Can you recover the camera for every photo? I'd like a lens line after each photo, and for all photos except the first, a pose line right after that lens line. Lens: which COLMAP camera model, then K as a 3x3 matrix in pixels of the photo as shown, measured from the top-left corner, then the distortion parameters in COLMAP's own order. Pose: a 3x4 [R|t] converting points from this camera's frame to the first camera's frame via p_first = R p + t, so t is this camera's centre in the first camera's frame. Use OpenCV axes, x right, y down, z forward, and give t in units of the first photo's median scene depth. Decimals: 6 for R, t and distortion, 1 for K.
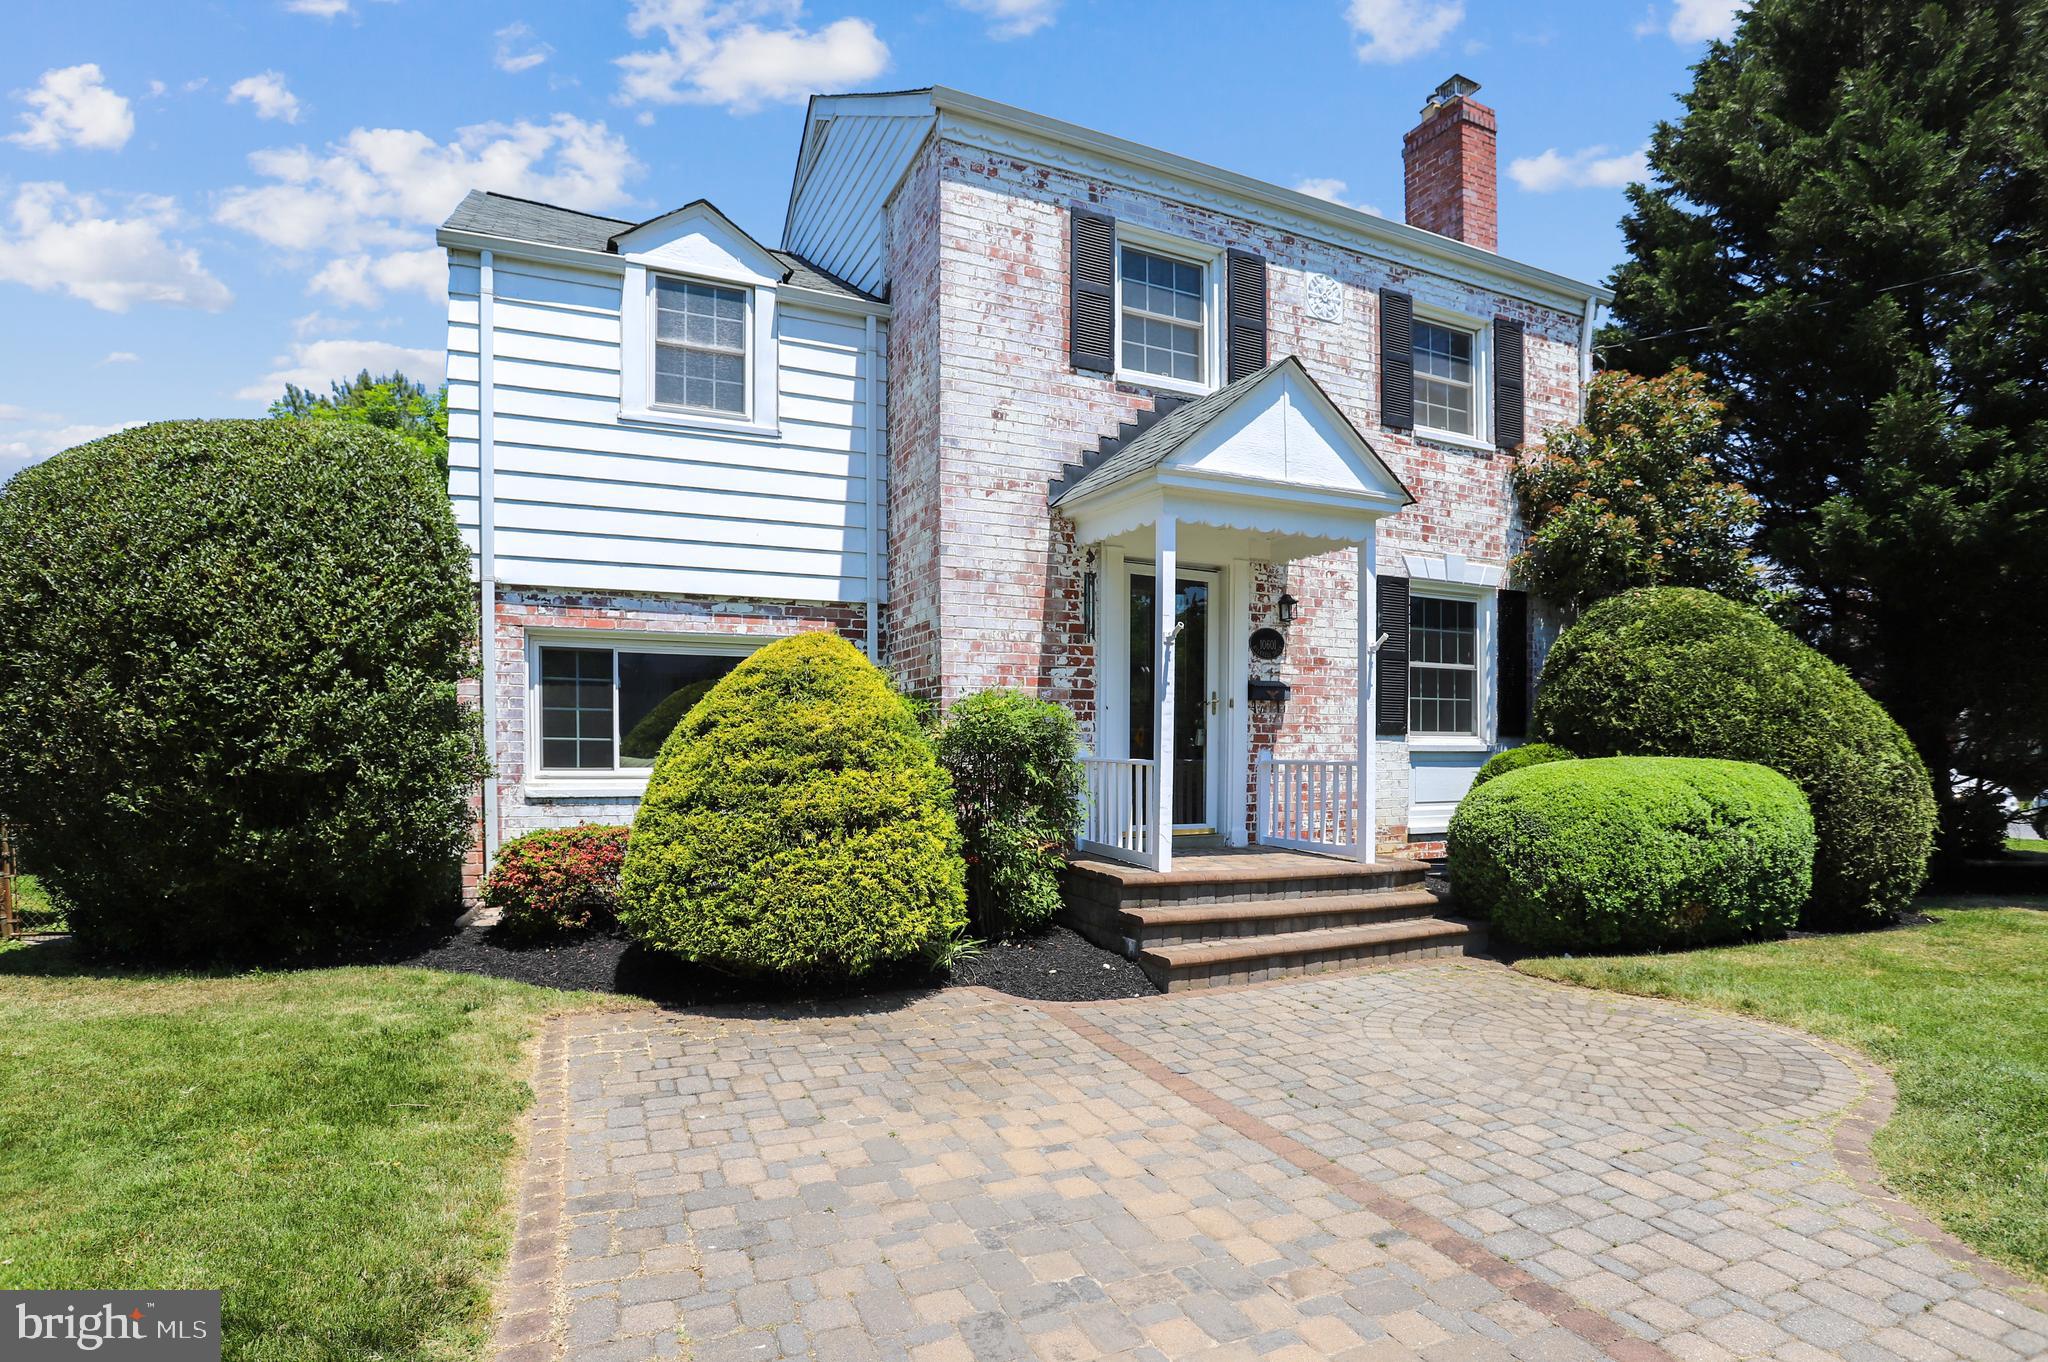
lens RADIAL K [[1048.3, 0, 1026.6], [0, 1048.3, 748.5], [0, 0, 1]] dist [-0.087667, 0.043662]
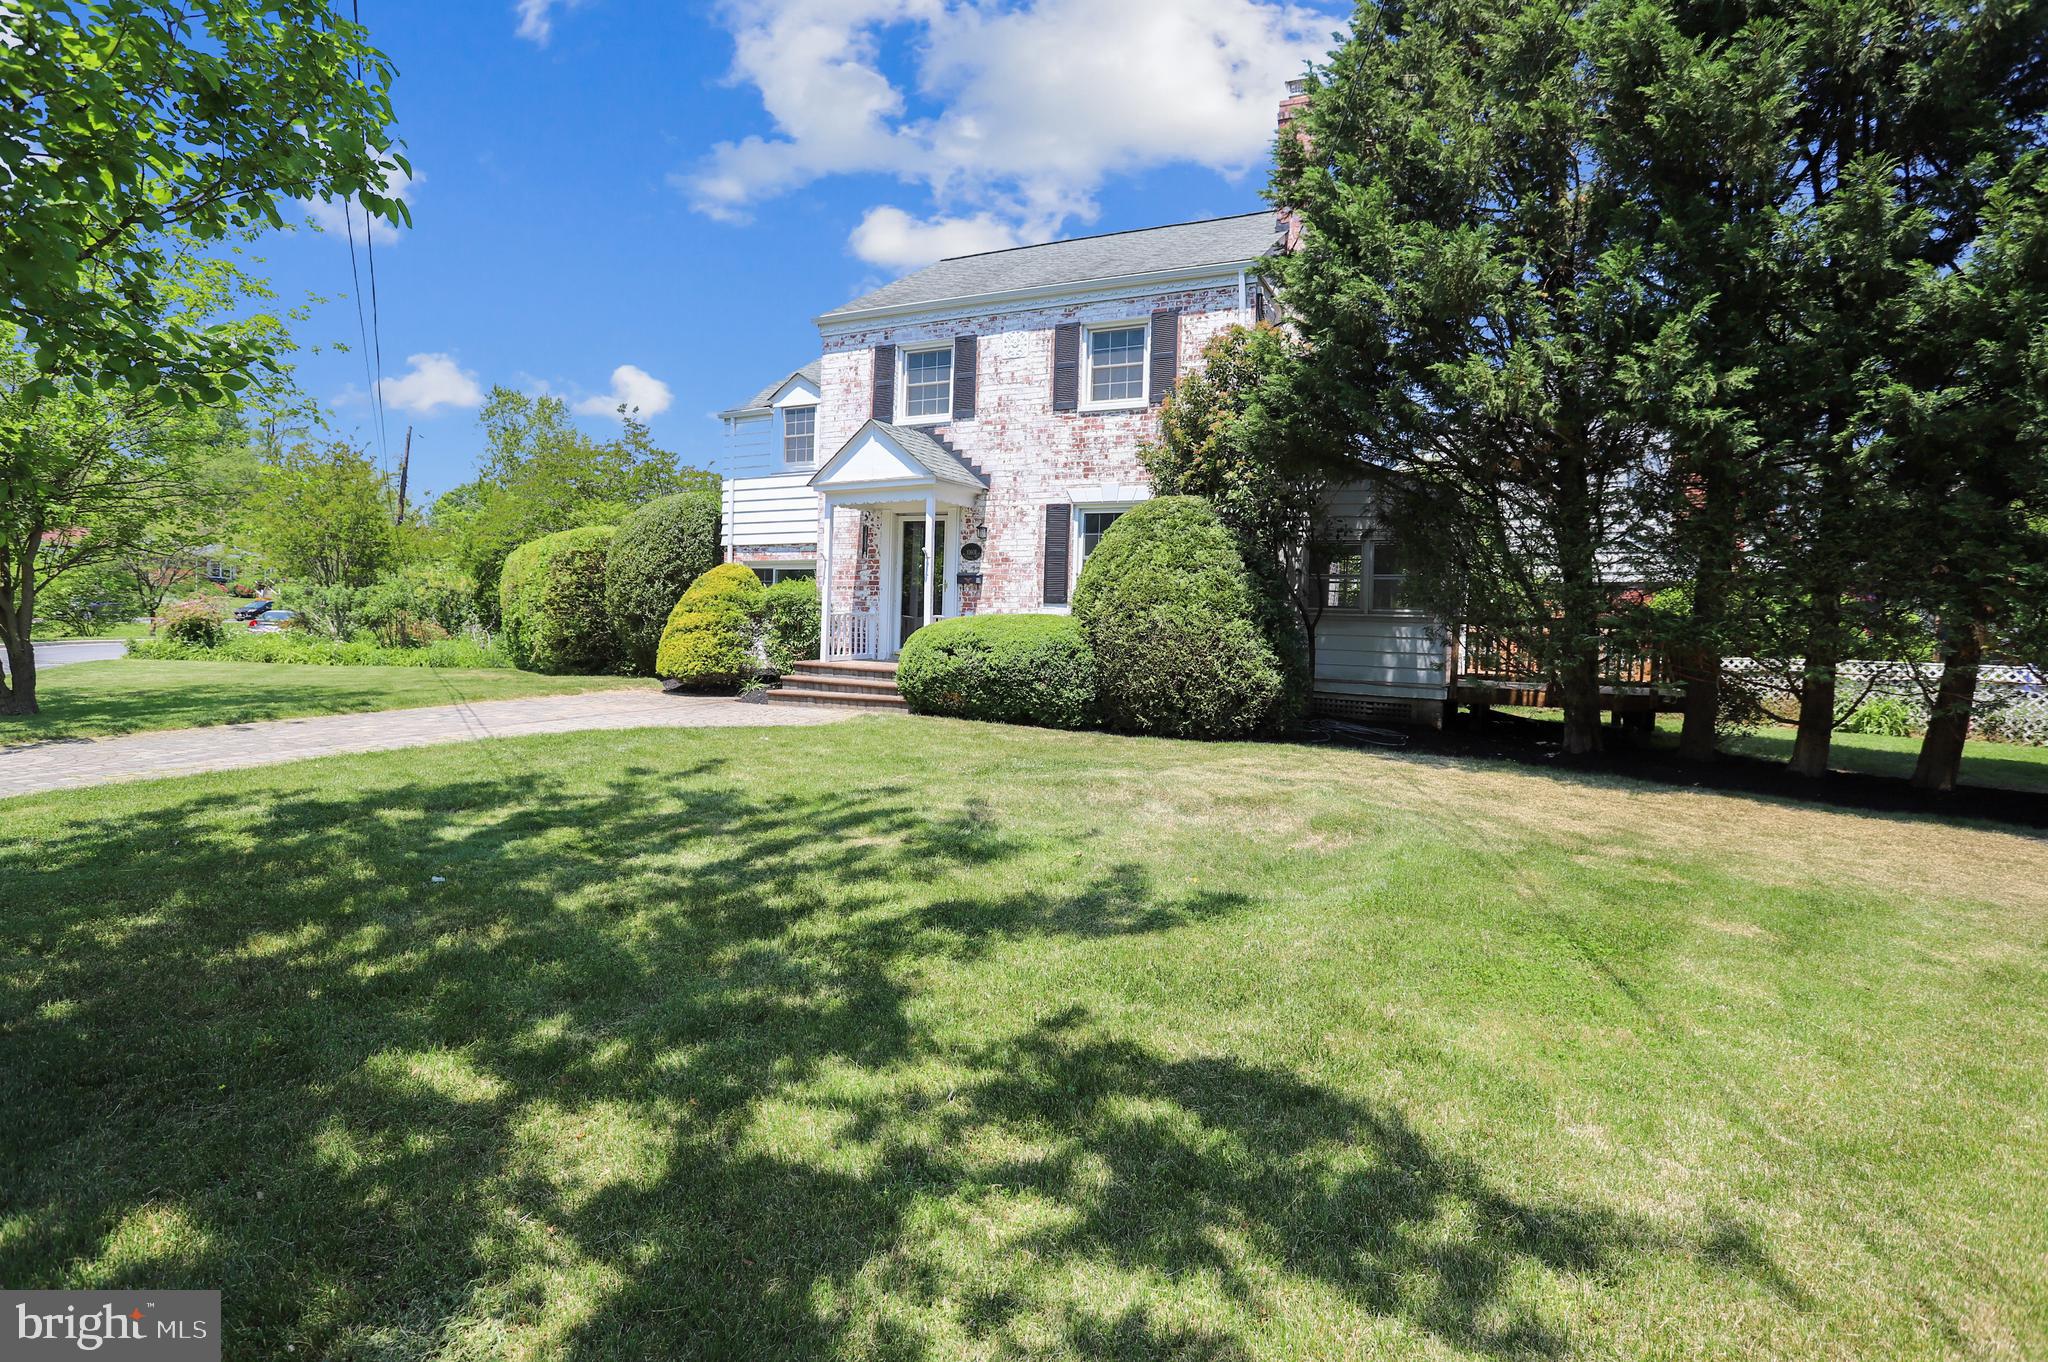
lens RADIAL K [[1000.7, 0, 1033.1], [0, 1000.7, 608.5], [0, 0, 1]] dist [-0.111090, 0.035889]
pose [[0.635737, -0.000623, -0.771905, 1.749308], [-0.020299, 0.999640, -0.017525, 0.026220], [0.771639, 0.026810, 0.635496, -0.006022]]
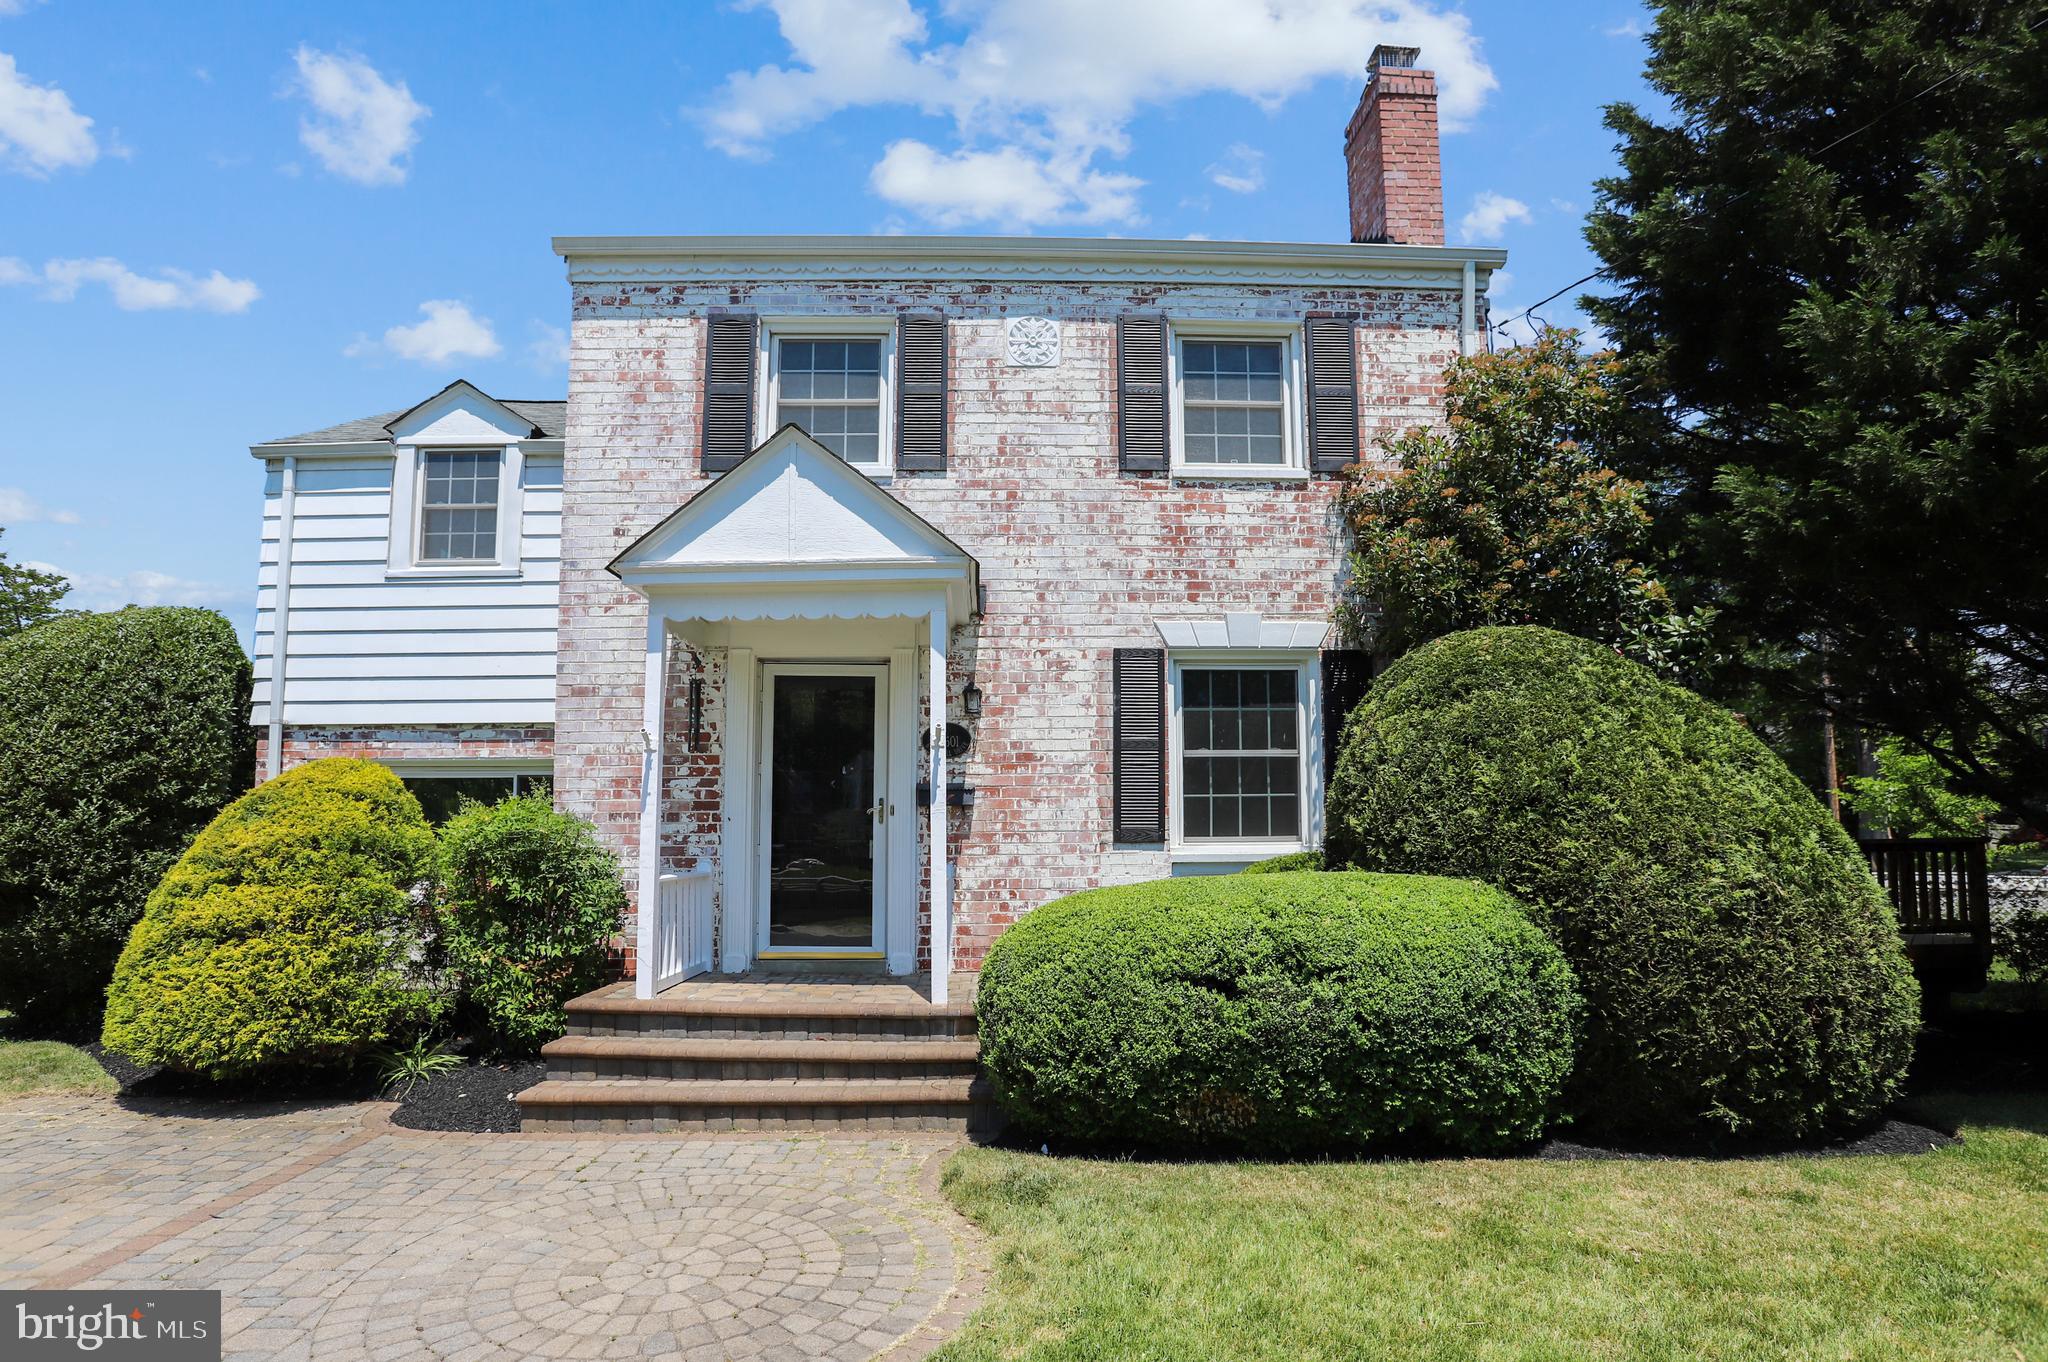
lens RADIAL K [[1048.3, 0, 1026.6], [0, 1048.3, 748.5], [0, 0, 1]] dist [-0.087667, 0.043662]
pose [[0.914870, -0.048644, -0.400807, 0.692424], [0.008846, 0.994892, -0.100553, -0.005727], [0.403651, 0.088448, 0.910628, 0.249897]]
